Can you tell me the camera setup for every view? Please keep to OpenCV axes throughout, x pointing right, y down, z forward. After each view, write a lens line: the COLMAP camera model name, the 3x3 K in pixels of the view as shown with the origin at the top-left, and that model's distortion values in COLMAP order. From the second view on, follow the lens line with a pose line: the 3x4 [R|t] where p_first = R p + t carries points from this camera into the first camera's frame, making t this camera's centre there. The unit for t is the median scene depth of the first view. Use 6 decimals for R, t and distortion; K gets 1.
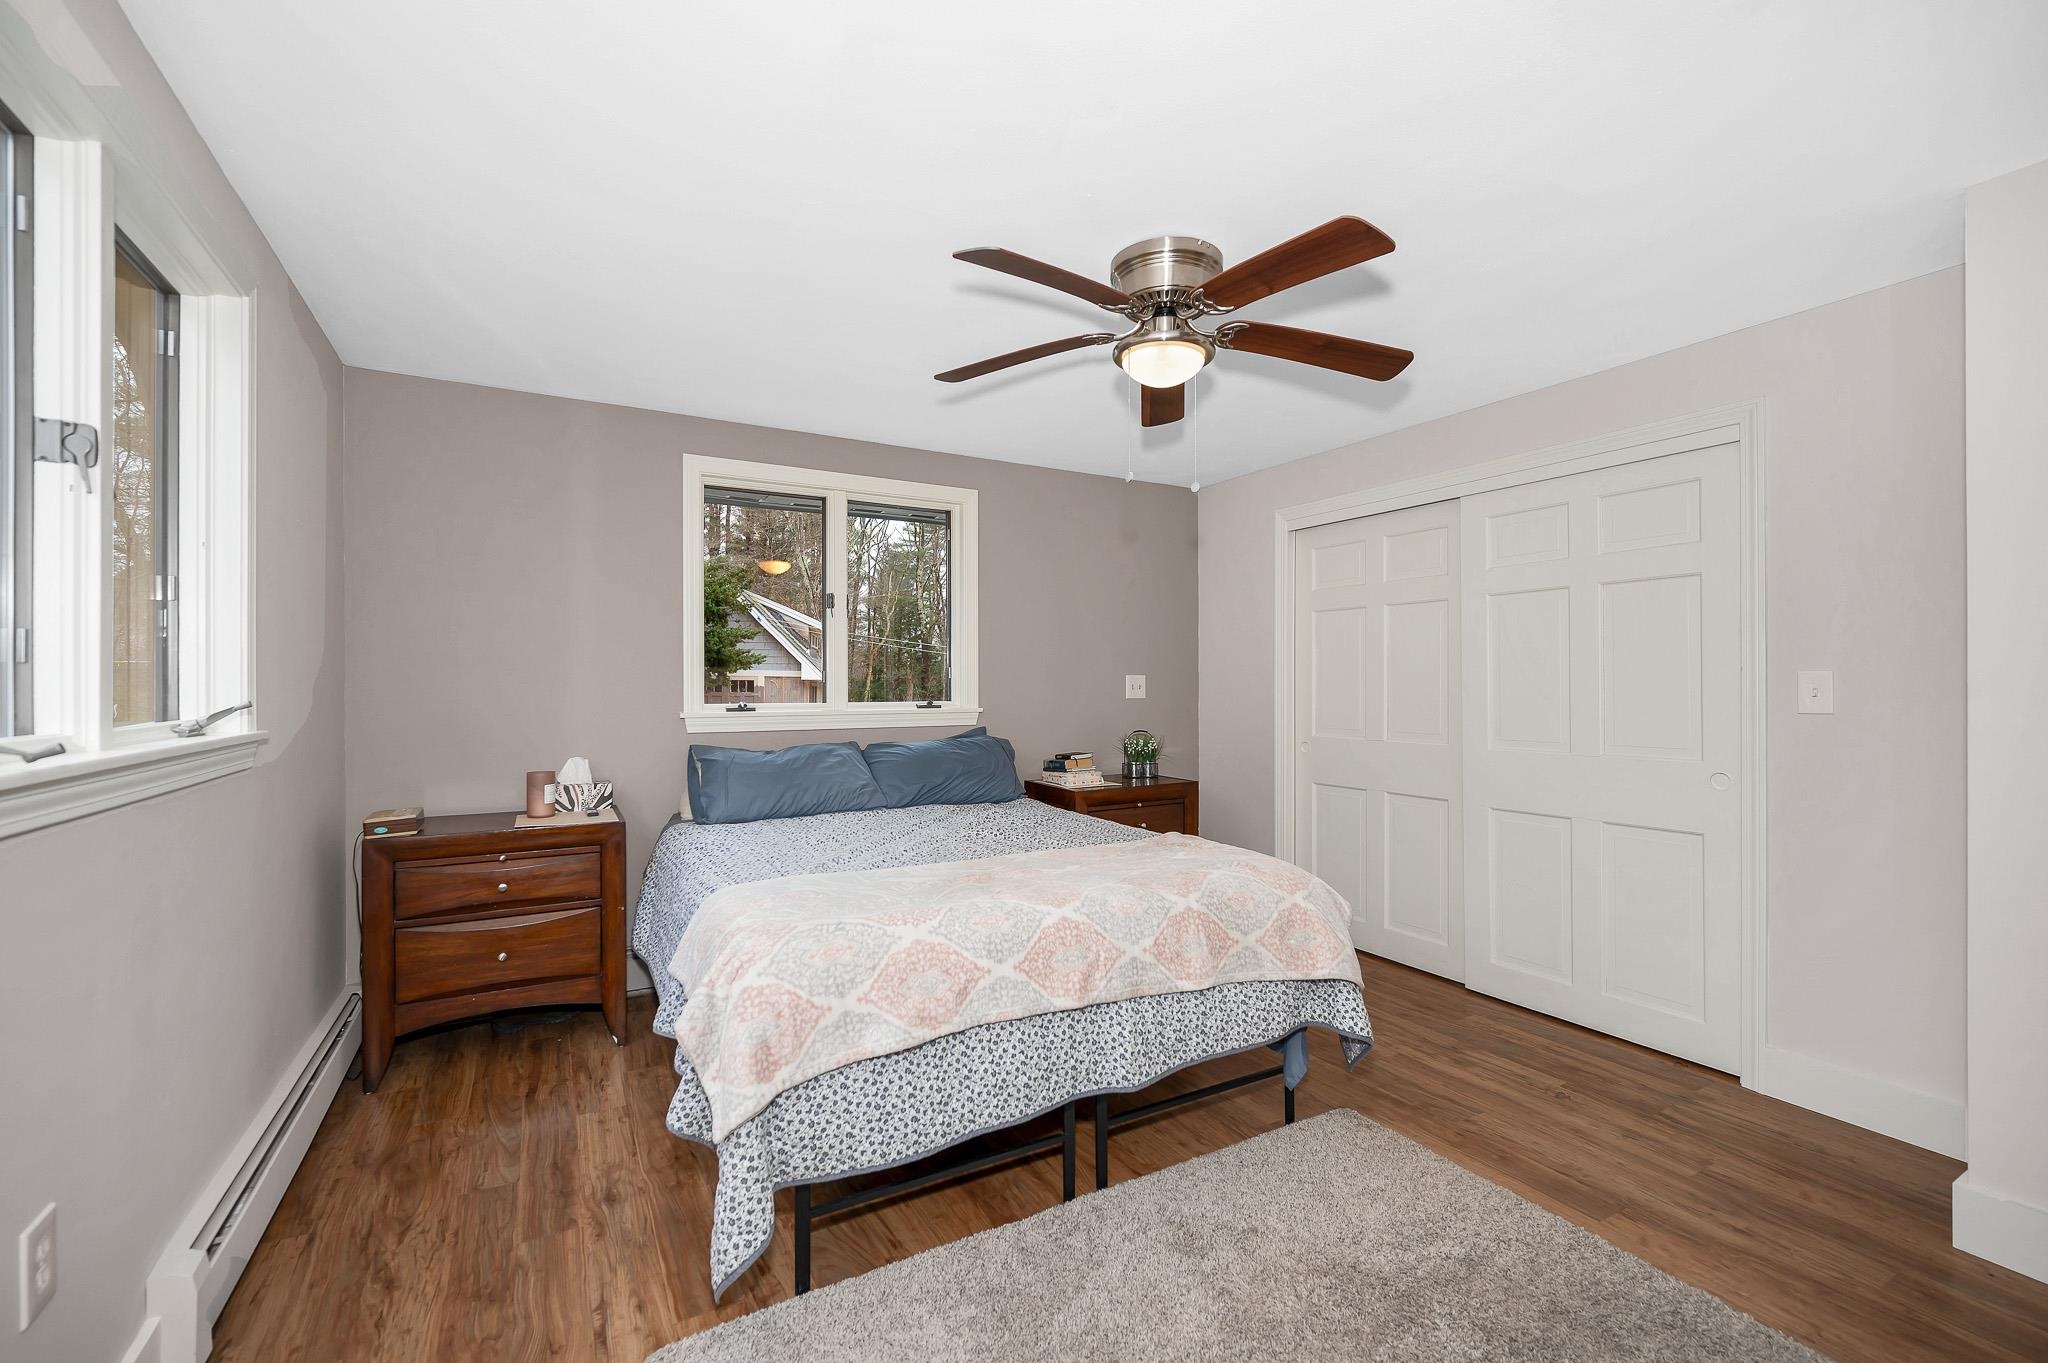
lens RADIAL K [[842.3, 0, 1054.4], [0, 842.3, 685.6], [0, 0, 1]] dist [-0.002124, 0.000487]
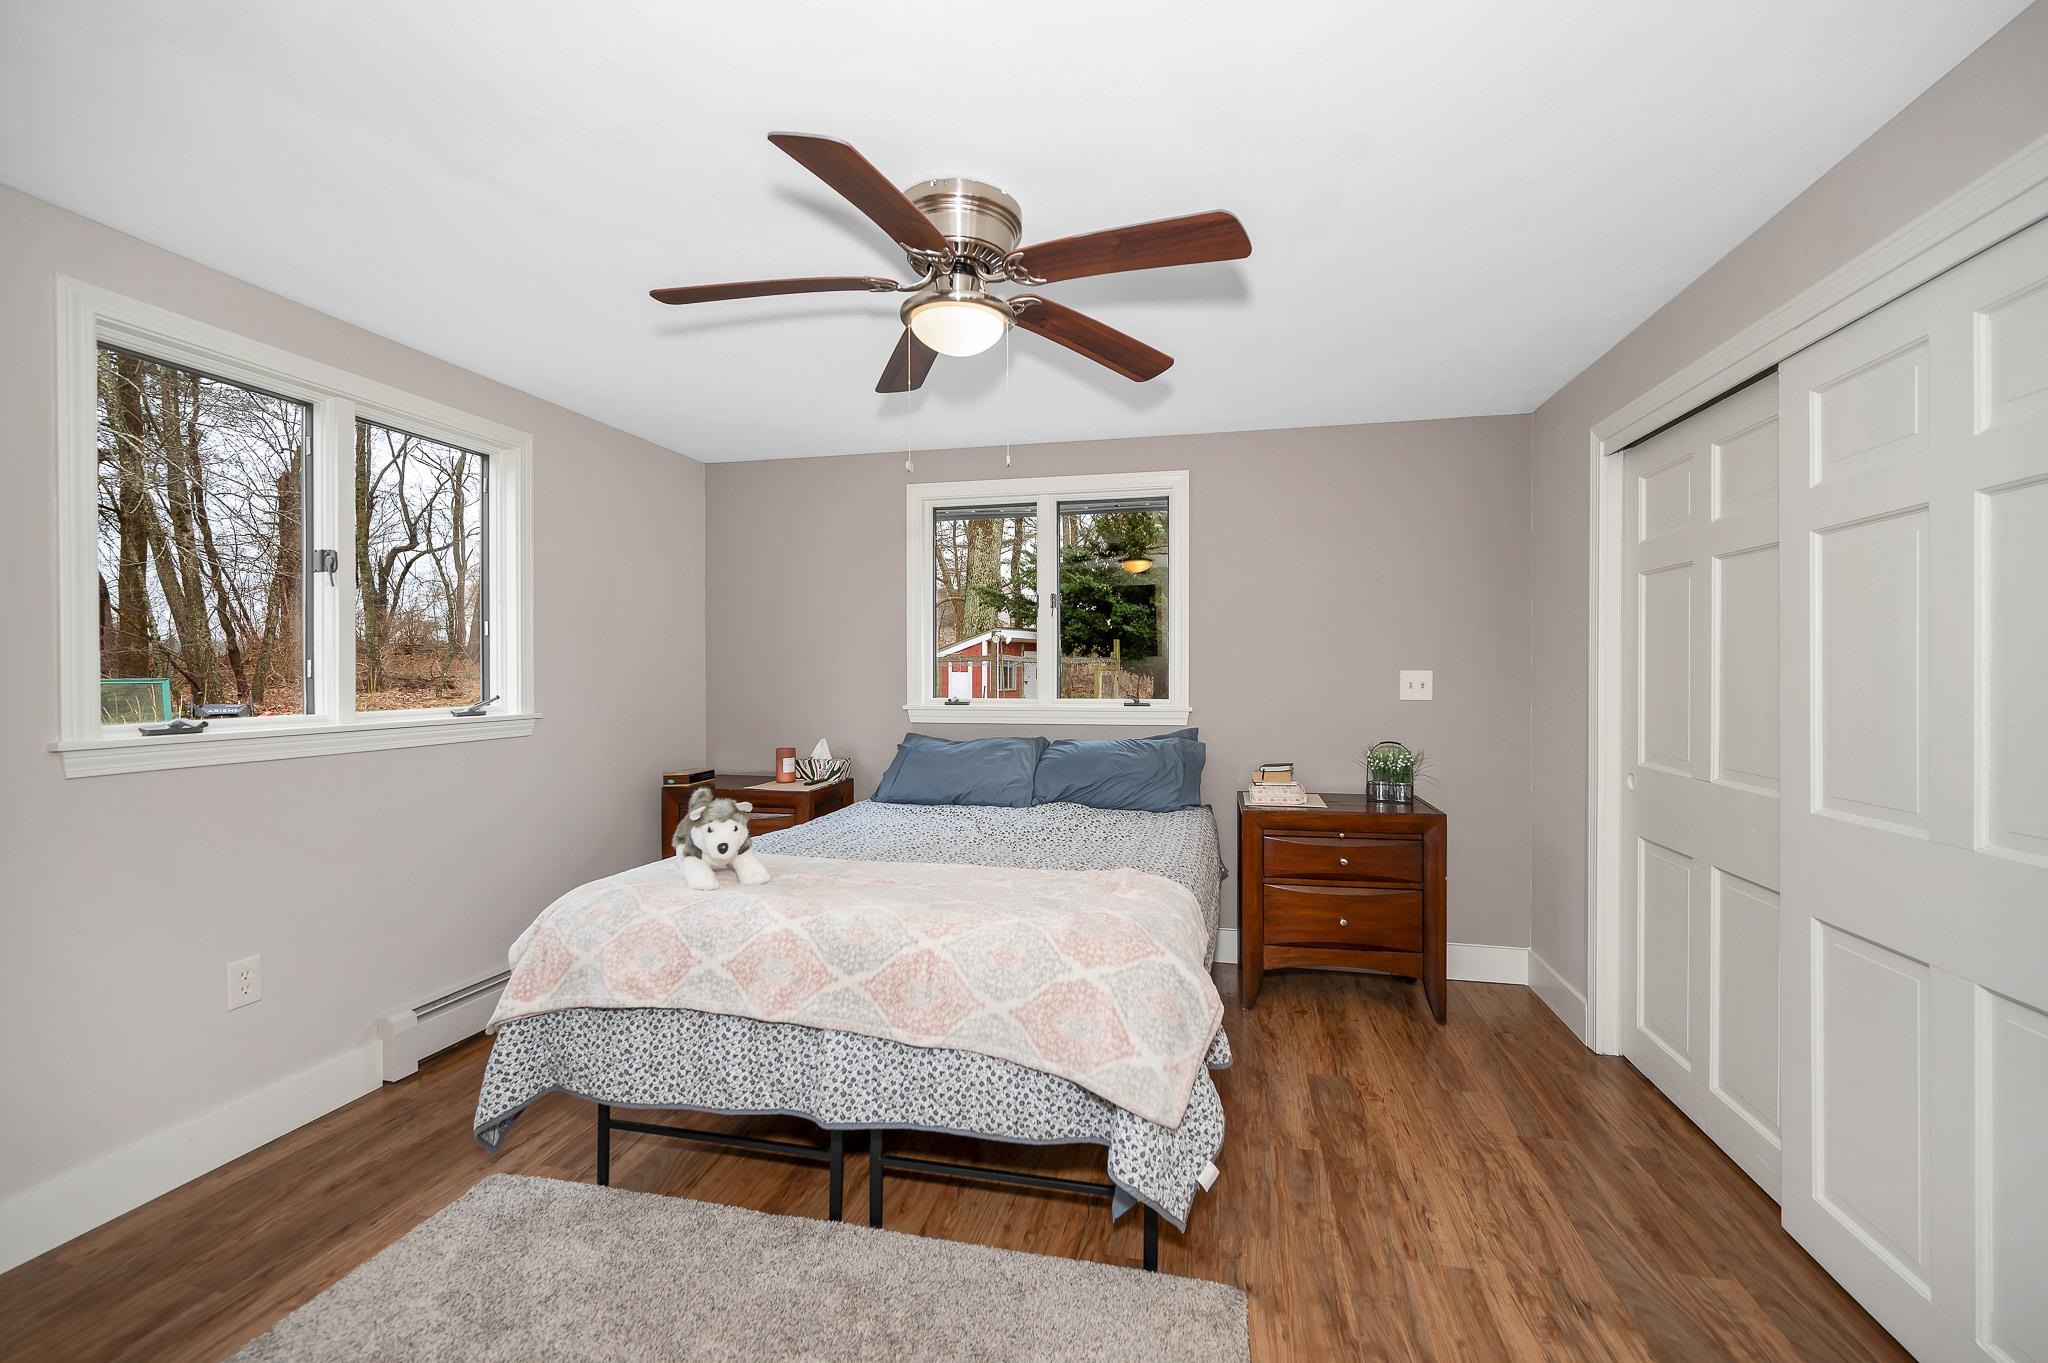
lens RADIAL K [[842.3, 0, 1032.6], [0, 842.3, 673.7], [0, 0, 1]] dist [-0.002124, 0.000487]
pose [[0.743886, 0.003734, -0.668296, 0.564152], [-0.001108, 0.999990, 0.004353, -0.019737], [0.668306, -0.002497, 0.743883, 0.287299]]
